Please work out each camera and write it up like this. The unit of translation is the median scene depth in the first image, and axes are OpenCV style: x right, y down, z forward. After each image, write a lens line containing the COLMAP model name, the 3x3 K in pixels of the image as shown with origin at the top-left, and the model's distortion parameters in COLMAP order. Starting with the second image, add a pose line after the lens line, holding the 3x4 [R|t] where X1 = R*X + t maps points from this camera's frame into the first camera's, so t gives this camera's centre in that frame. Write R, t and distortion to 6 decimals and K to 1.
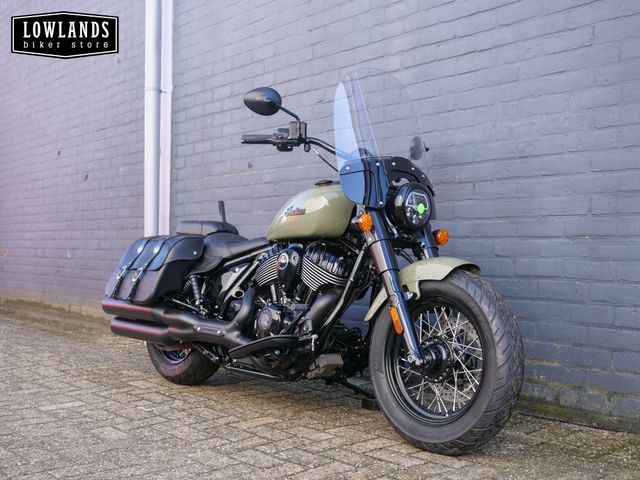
lens RADIAL K [[730.3, 0, 322.0], [0, 730.3, 239.2], [0, 0, 1]] dist [0.002043, 0.000000]
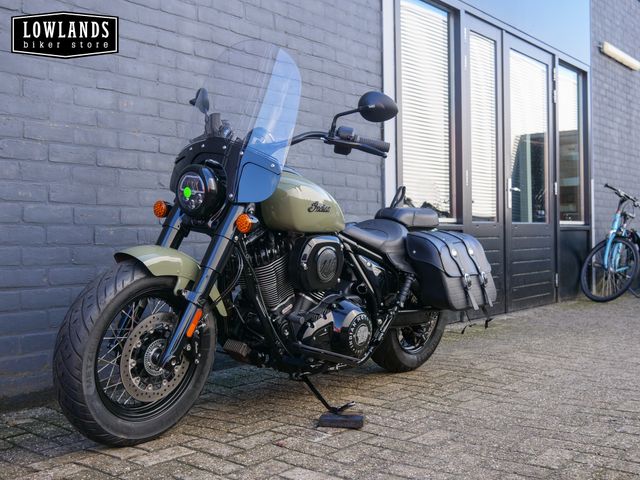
lens RADIAL K [[730.3, 0, 316.8], [0, 730.3, 235.7], [0, 0, 1]] dist [0.002043, 0.000000]
pose [[-0.155274, -0.004673, 0.987860, -1.085057], [-0.003563, 0.999985, 0.004170, 0.008911], [-0.987865, -0.002872, -0.155289, 1.194260]]
